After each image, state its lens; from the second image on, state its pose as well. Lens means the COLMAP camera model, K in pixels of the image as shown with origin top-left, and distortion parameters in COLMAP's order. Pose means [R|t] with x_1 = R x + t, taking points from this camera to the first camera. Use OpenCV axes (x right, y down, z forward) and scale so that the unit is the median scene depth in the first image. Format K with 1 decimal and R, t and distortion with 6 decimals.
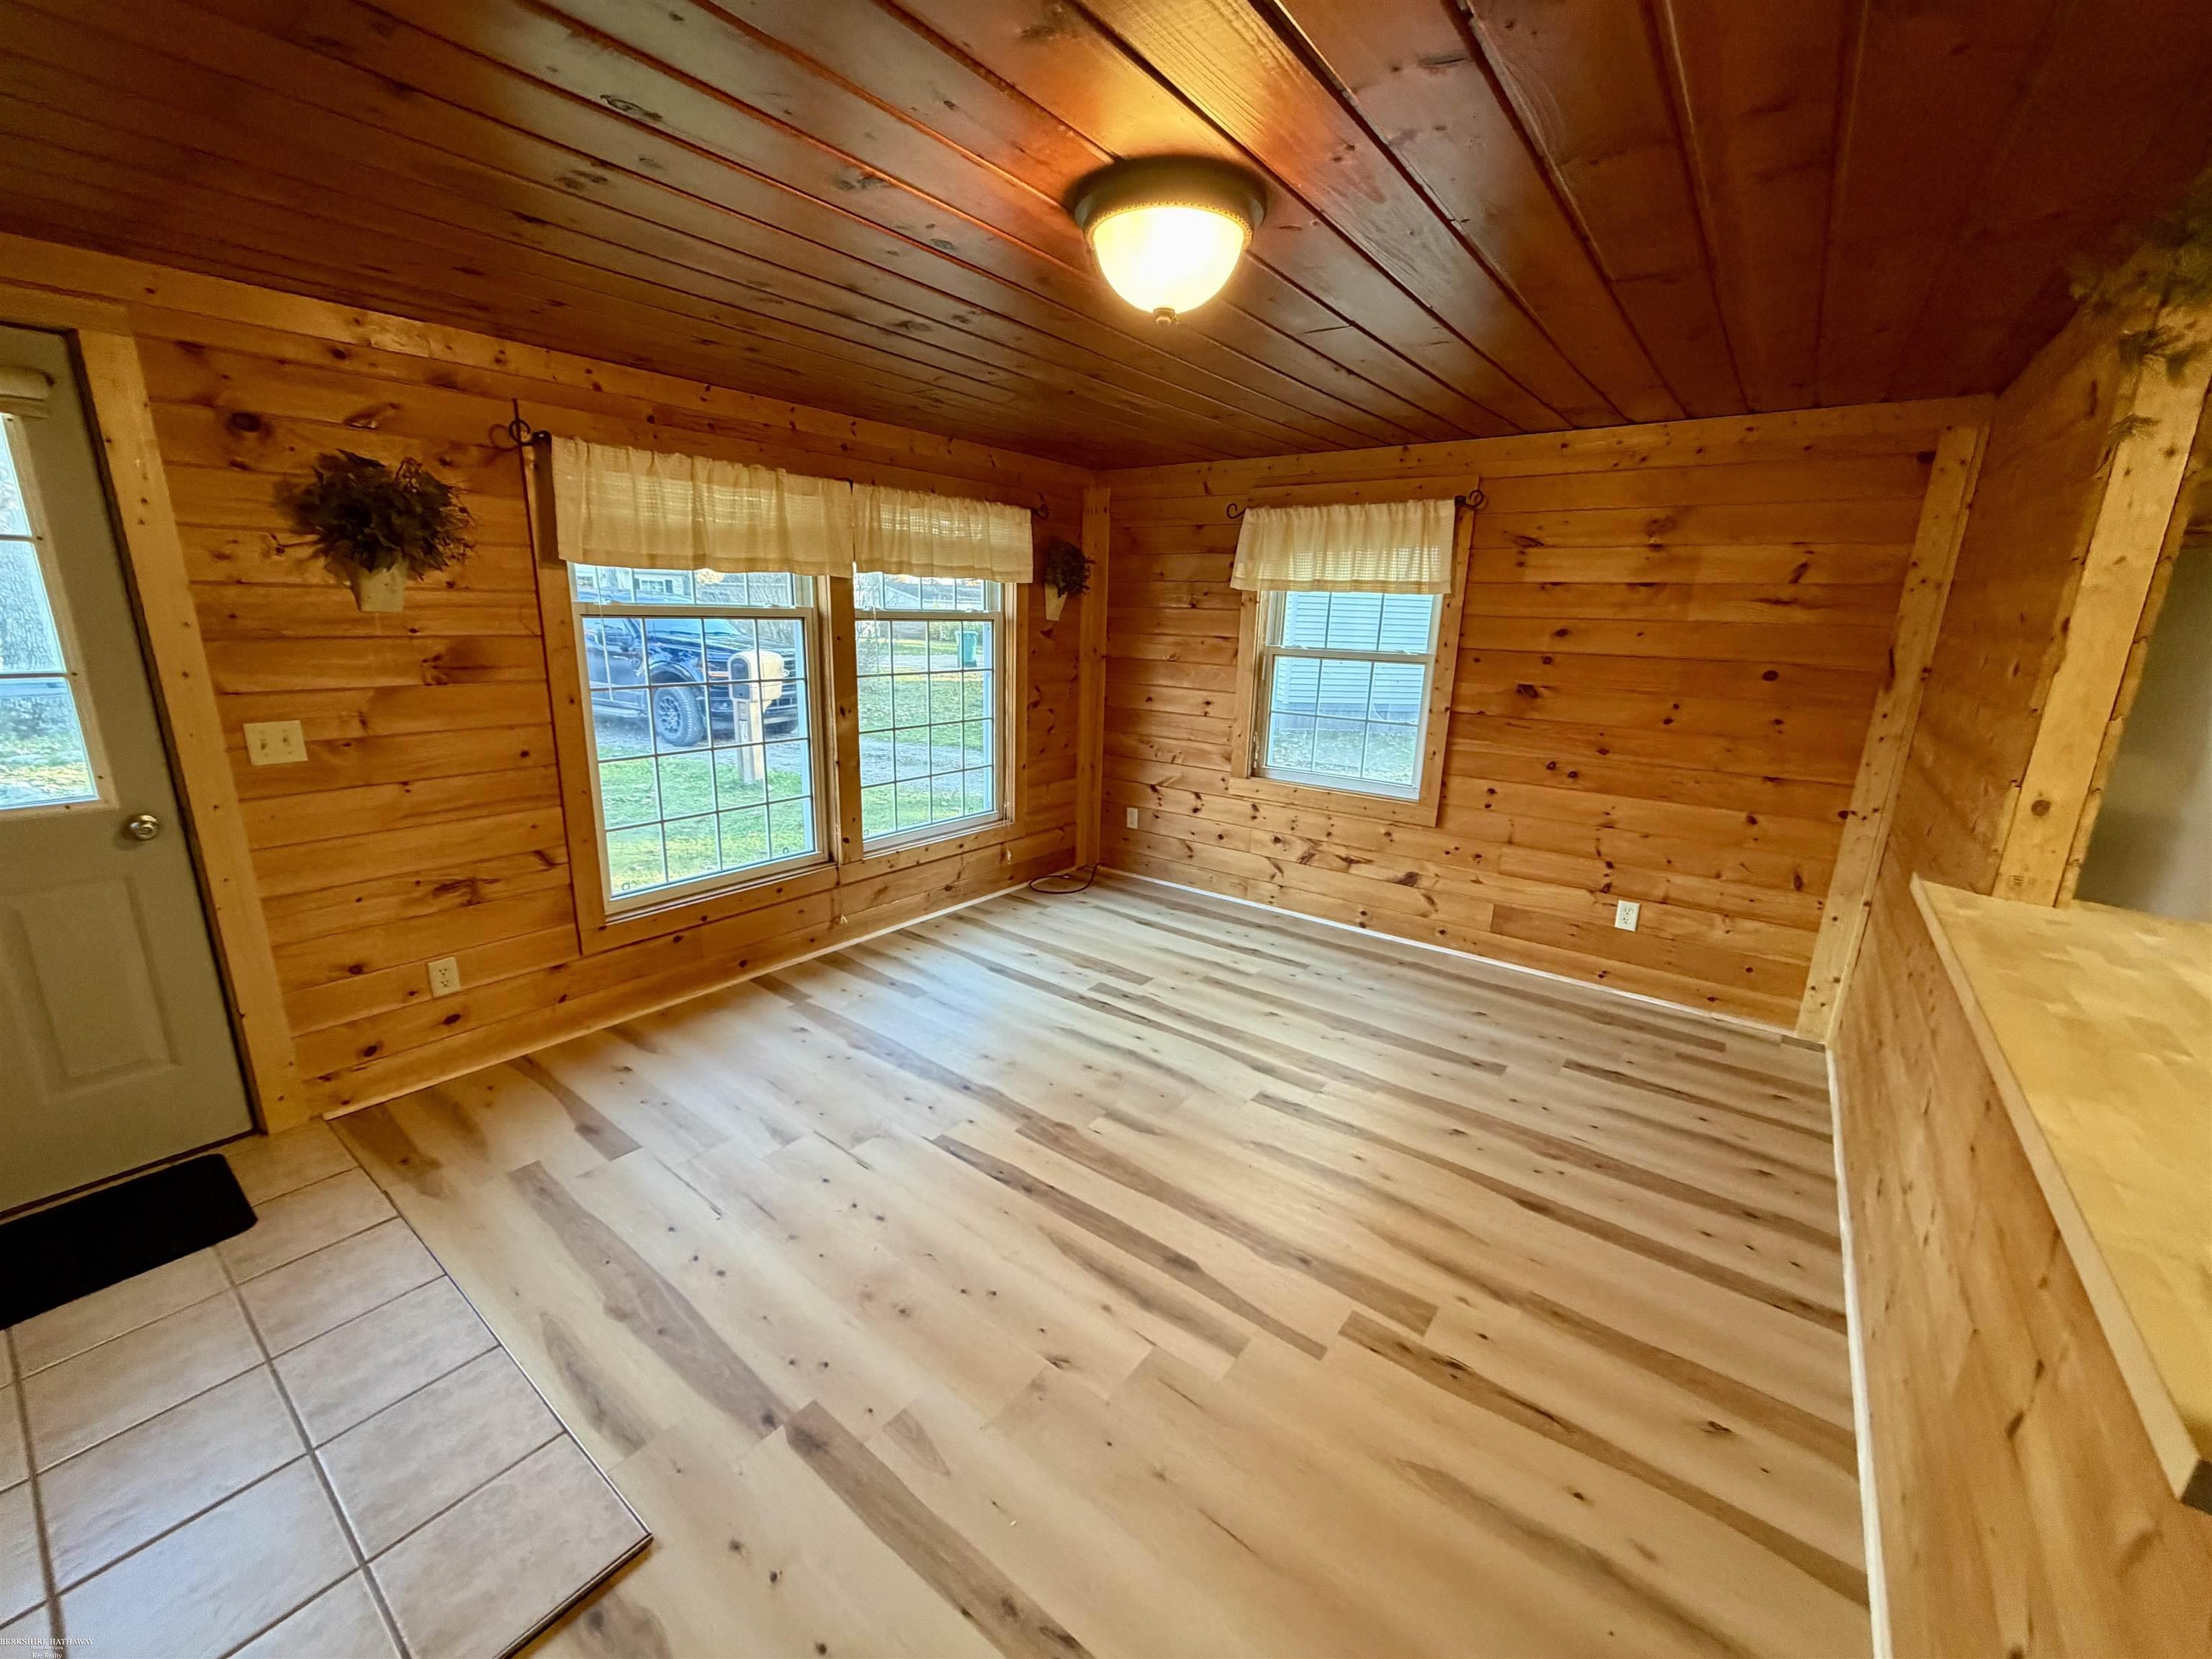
lens RADIAL K [[885.2, 0, 1094.1], [0, 885.2, 826.8], [0, 0, 1]] dist [0.000457, 0.000093]
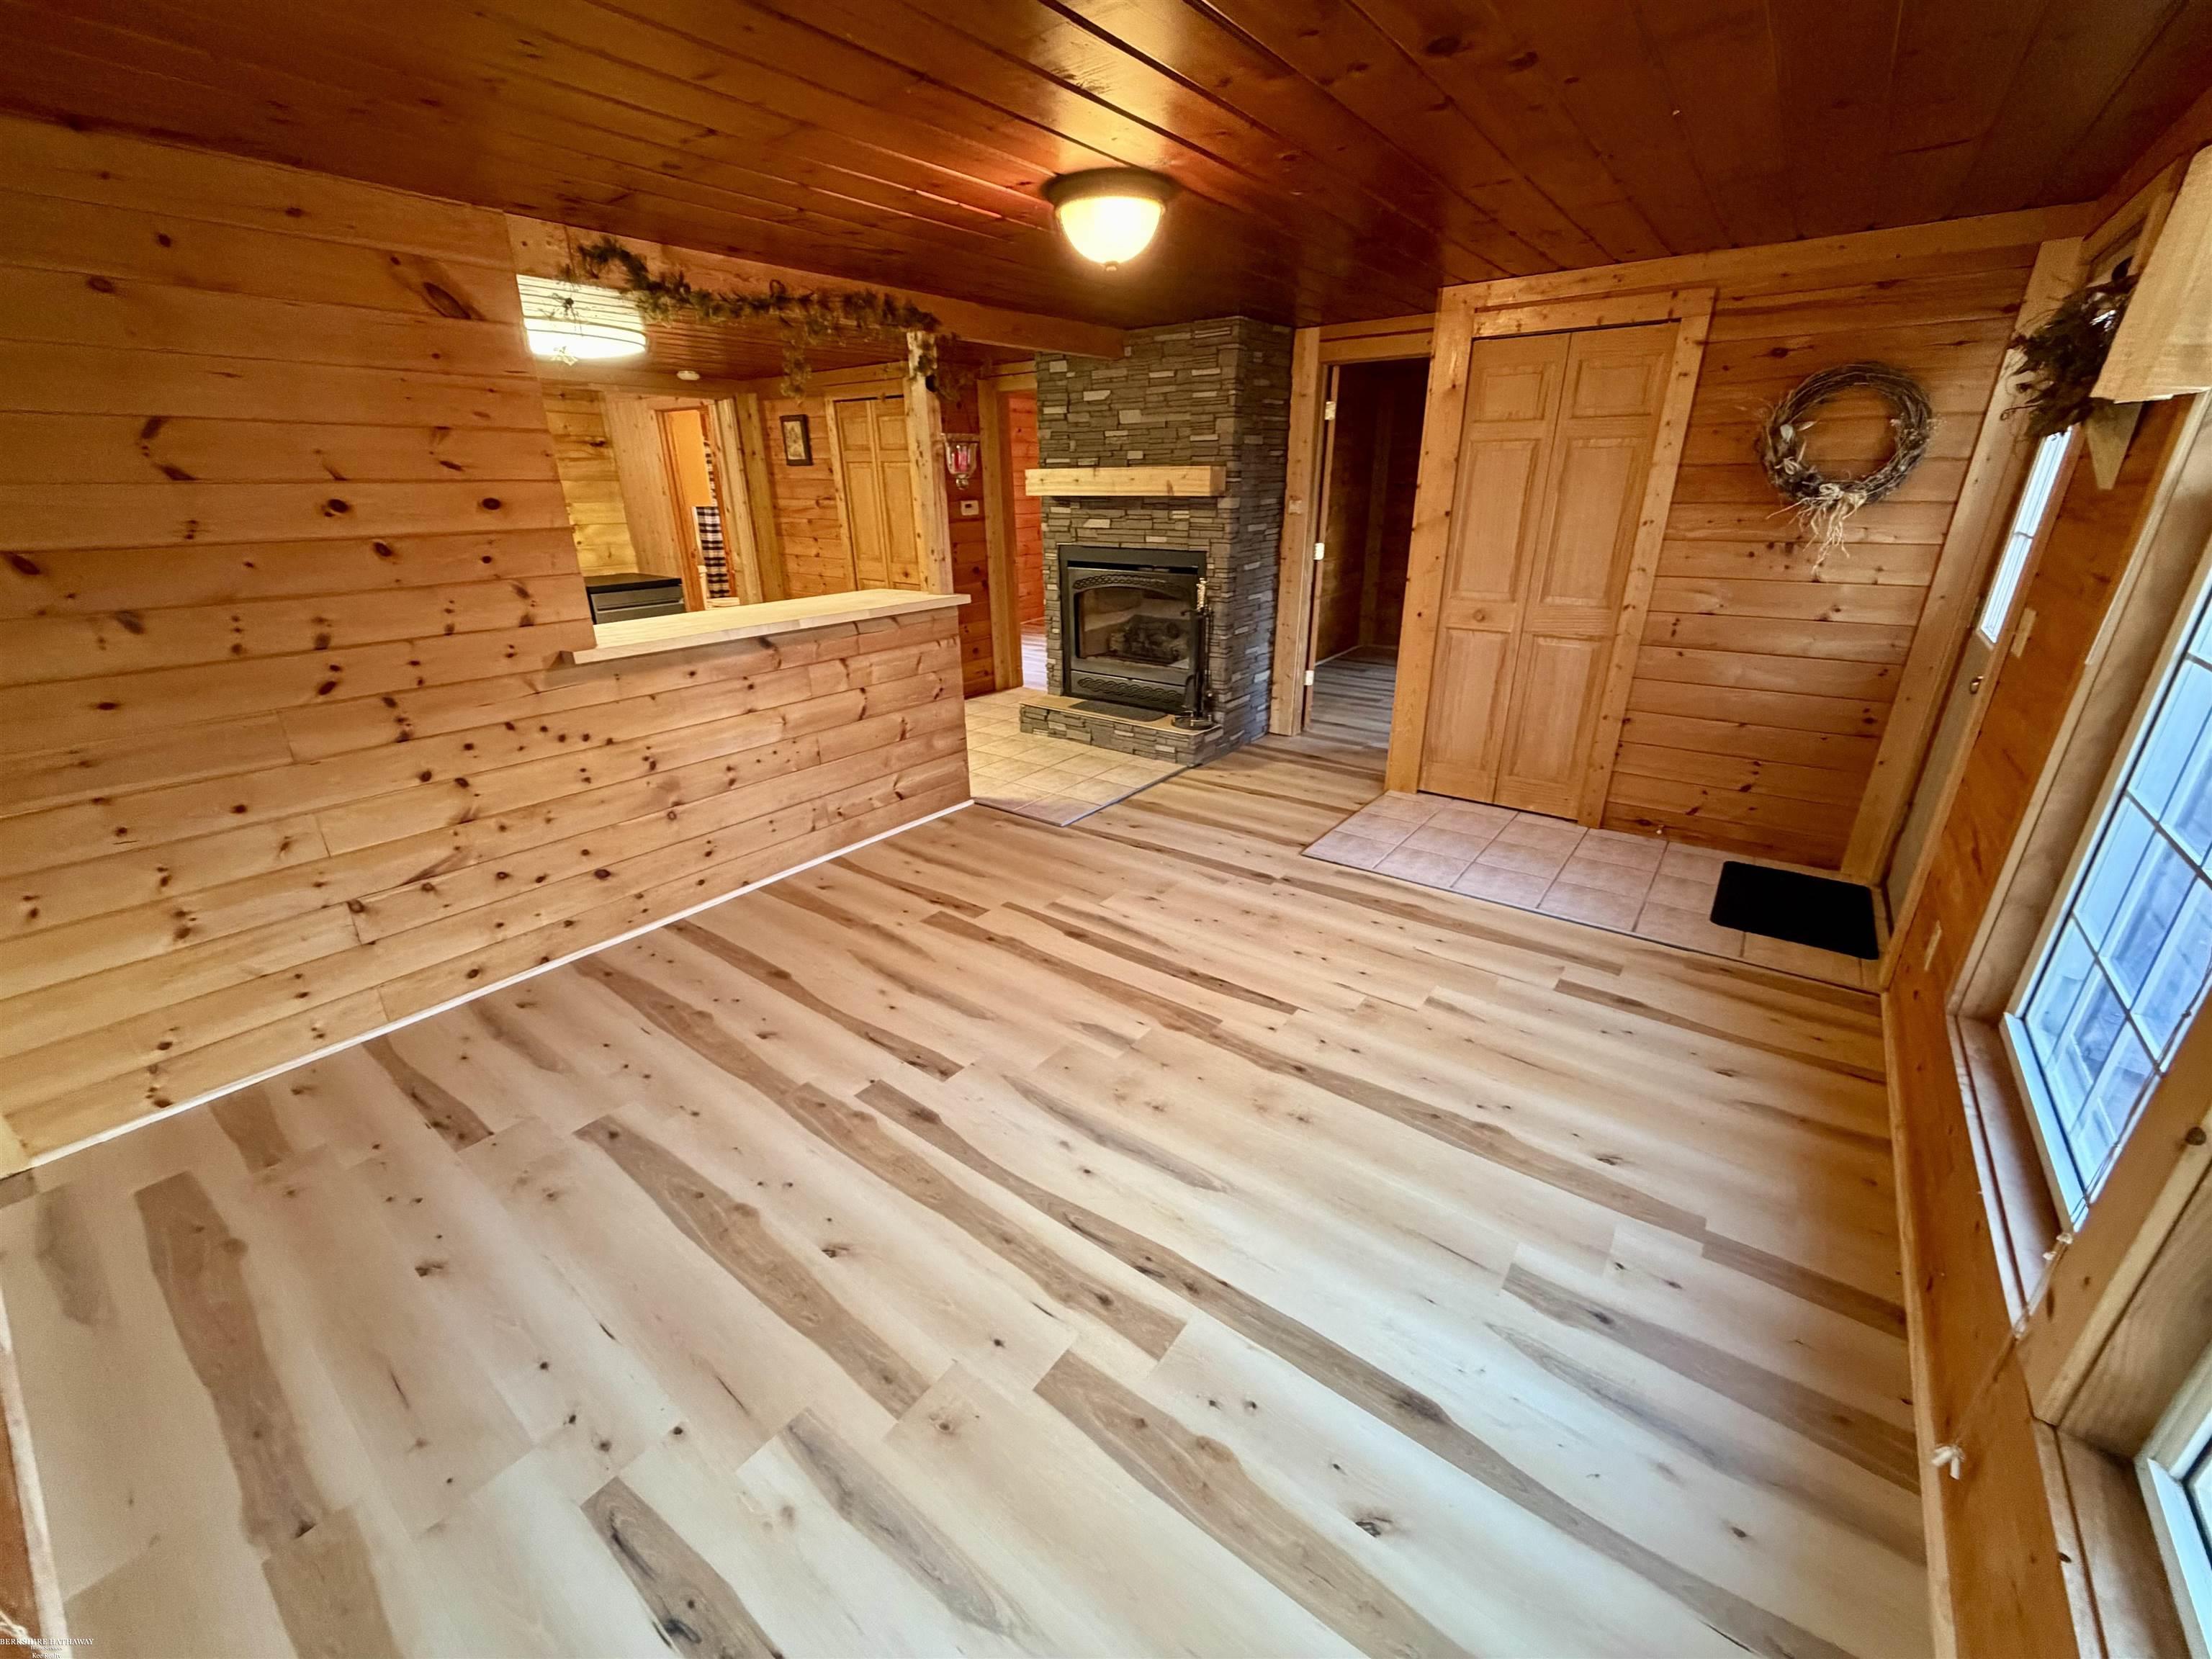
lens RADIAL K [[885.2, 0, 1094.5], [0, 885.2, 834.4], [0, 0, 1]] dist [0.000457, 0.000093]
pose [[-0.999907, -0.012342, -0.005783, 0.061861], [-0.013376, 0.807090, 0.590277, -0.401891], [-0.002618, 0.590299, -0.807180, 1.639517]]
